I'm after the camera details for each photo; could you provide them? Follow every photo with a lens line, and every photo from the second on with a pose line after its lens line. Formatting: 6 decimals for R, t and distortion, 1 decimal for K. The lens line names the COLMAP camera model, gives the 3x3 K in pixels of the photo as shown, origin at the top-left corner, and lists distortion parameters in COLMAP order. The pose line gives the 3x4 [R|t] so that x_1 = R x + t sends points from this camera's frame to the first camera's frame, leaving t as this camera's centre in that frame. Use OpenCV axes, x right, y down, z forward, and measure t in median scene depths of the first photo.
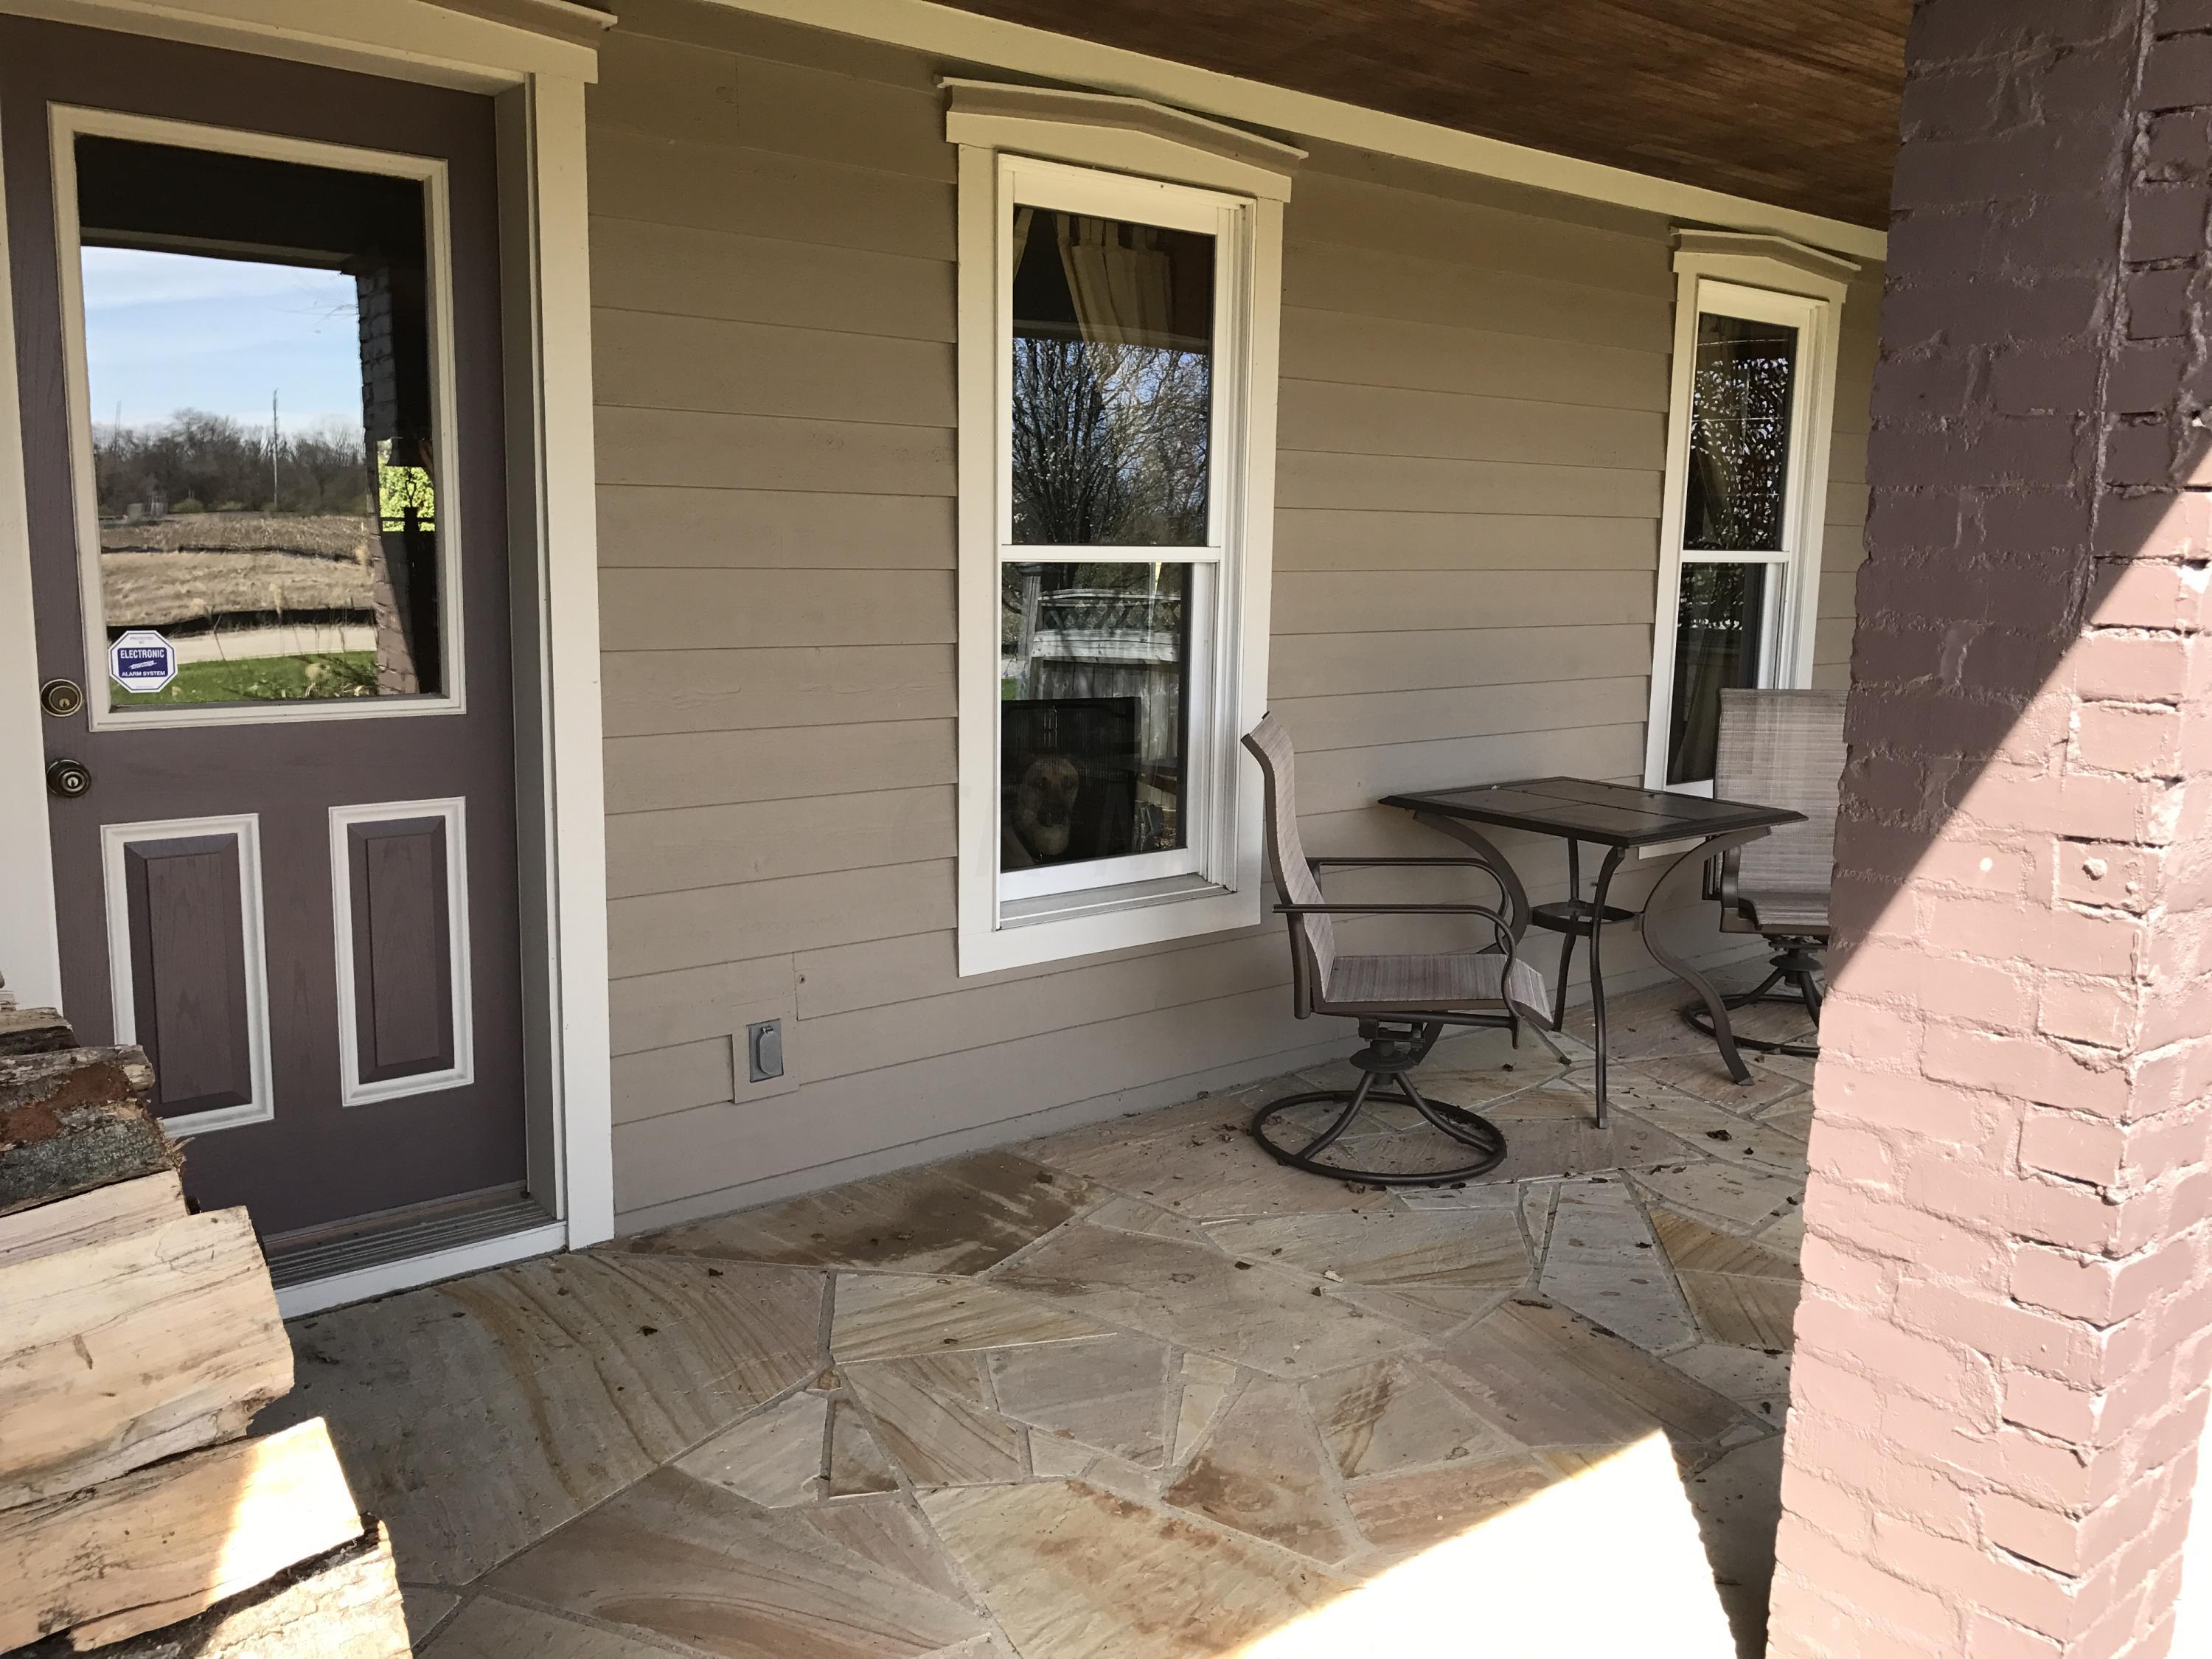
lens RADIAL K [[1853.5, 0, 1106.0], [0, 1853.5, 829.5], [0, 0, 1]] dist [0.007301, 0.000893]
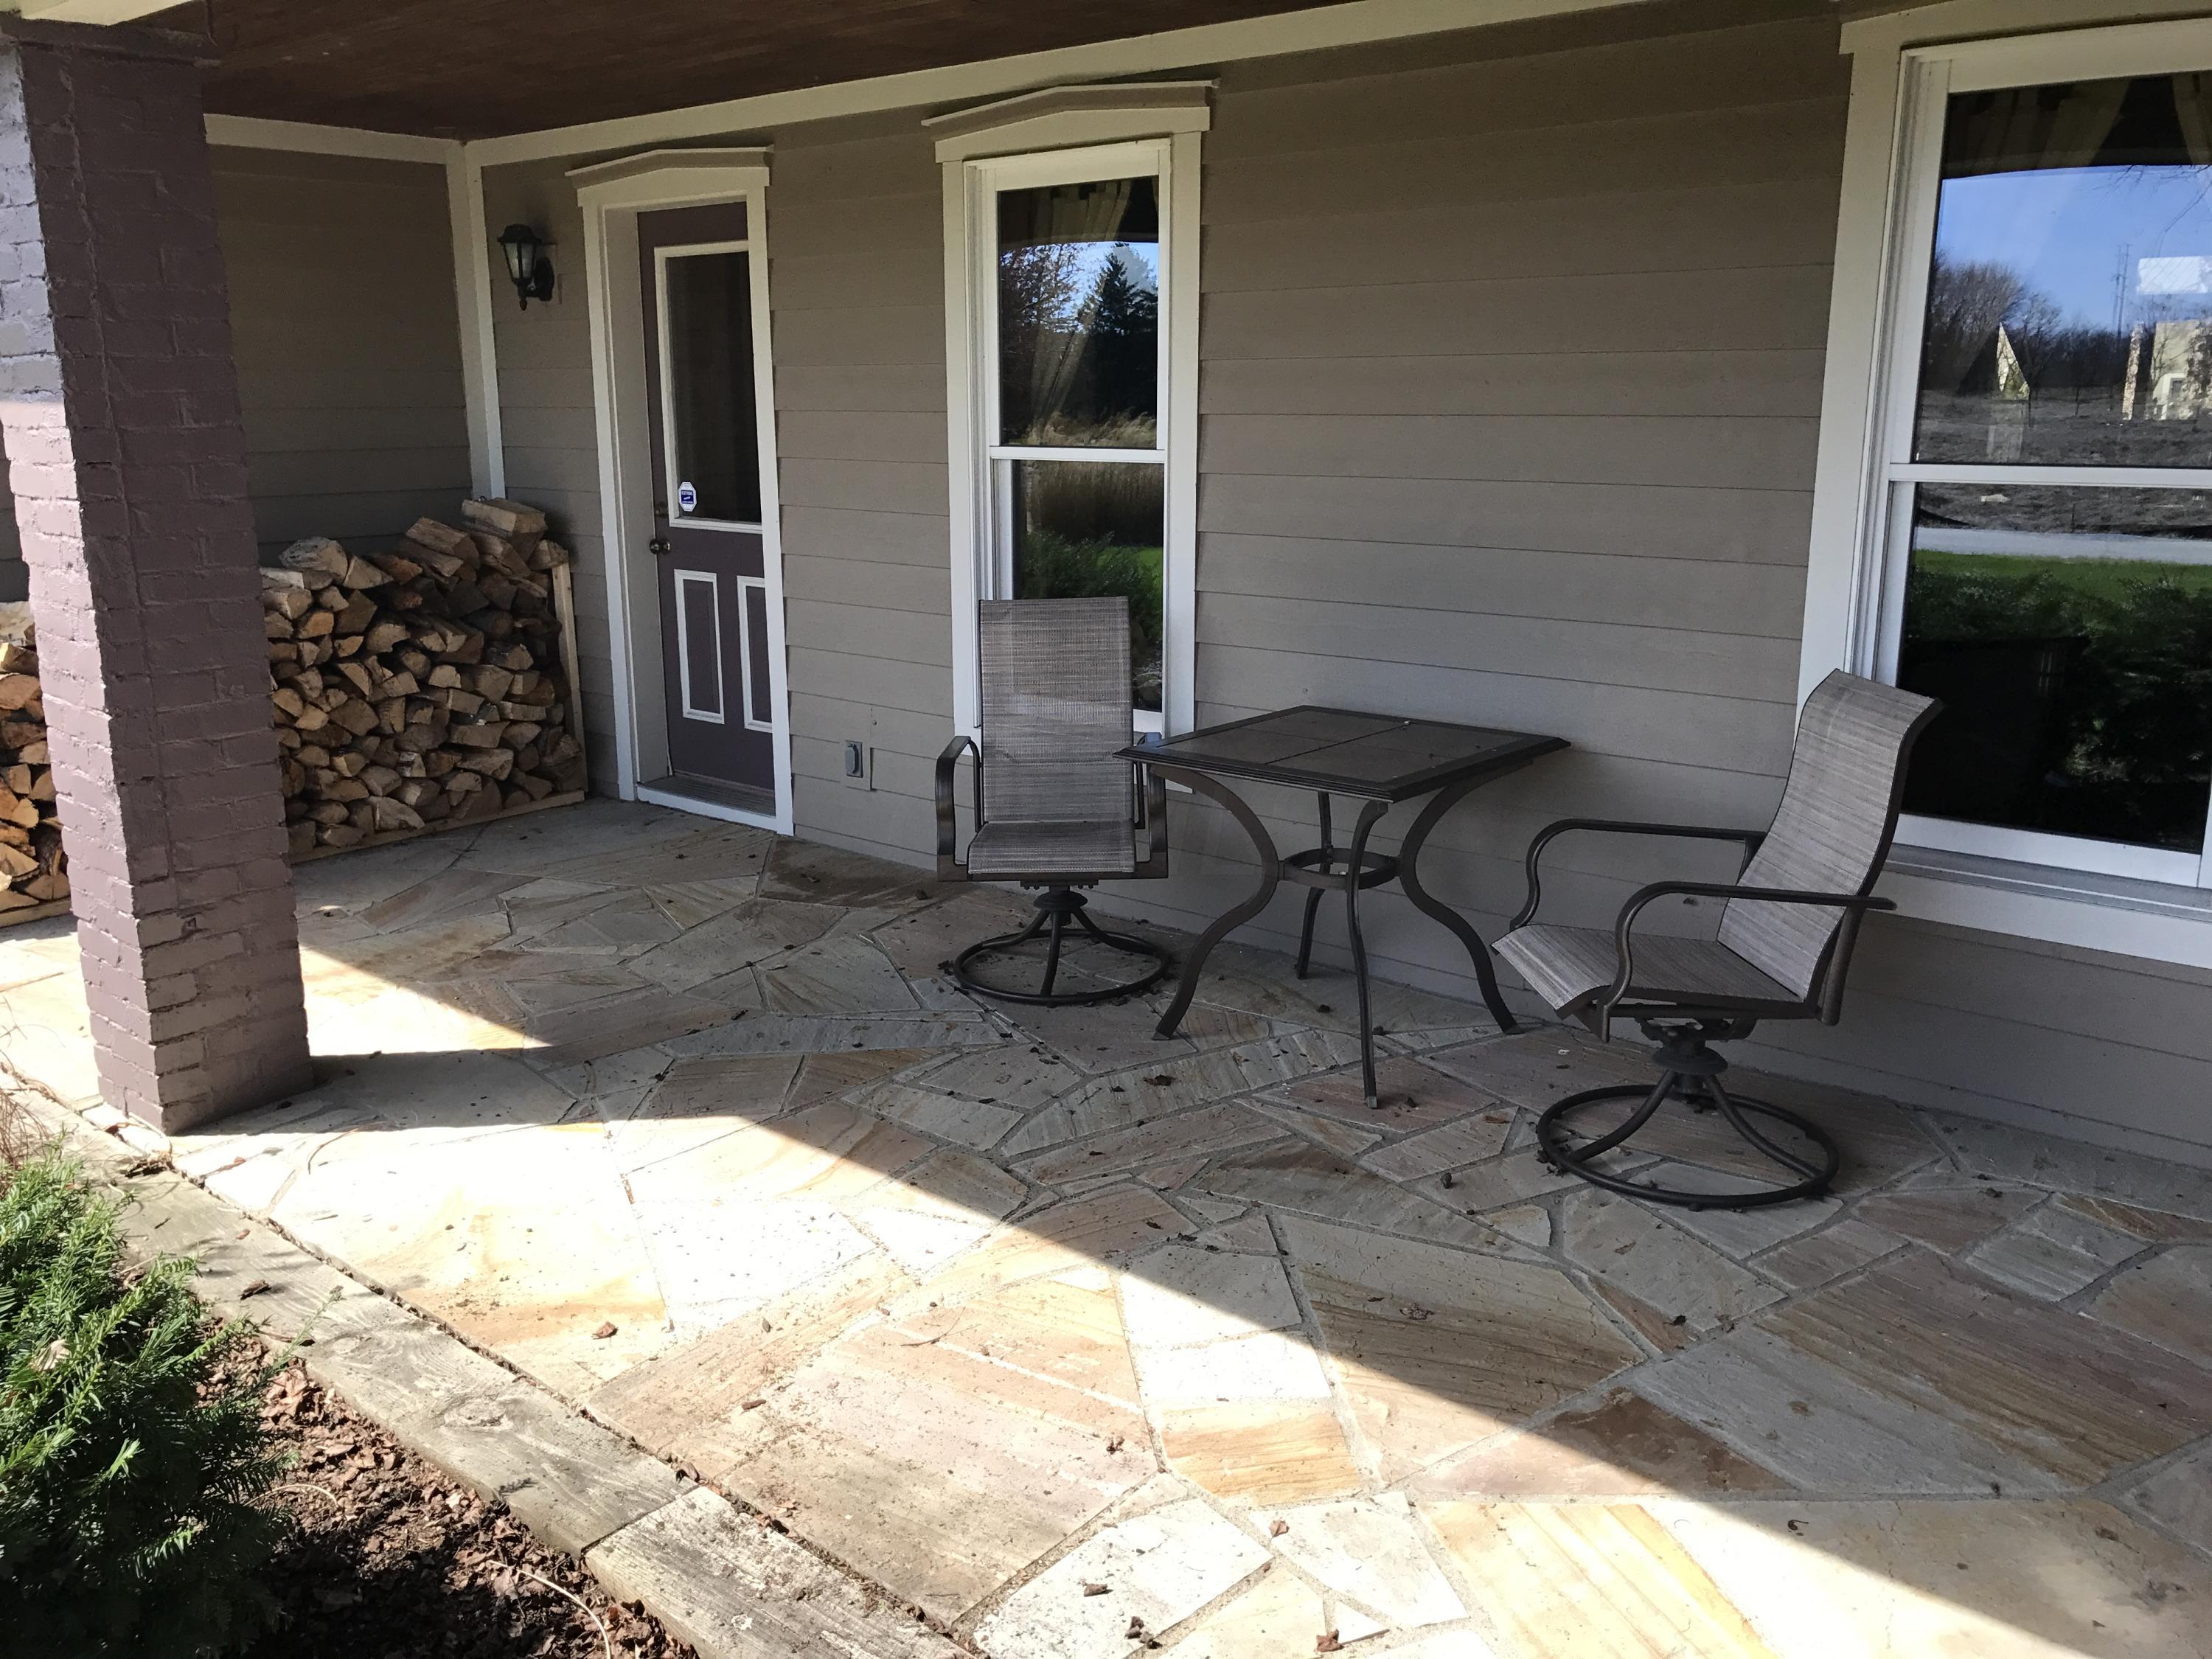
lens RADIAL K [[1830.5, 0, 1106.0], [0, 1830.5, 829.5], [0, 0, 1]] dist [0.039887, -0.001154]
pose [[0.158577, 0.203498, -0.966148, 1.500032], [-0.161479, 0.970699, 0.177953, -0.150735], [0.974052, 0.127793, 0.186791, 0.974757]]
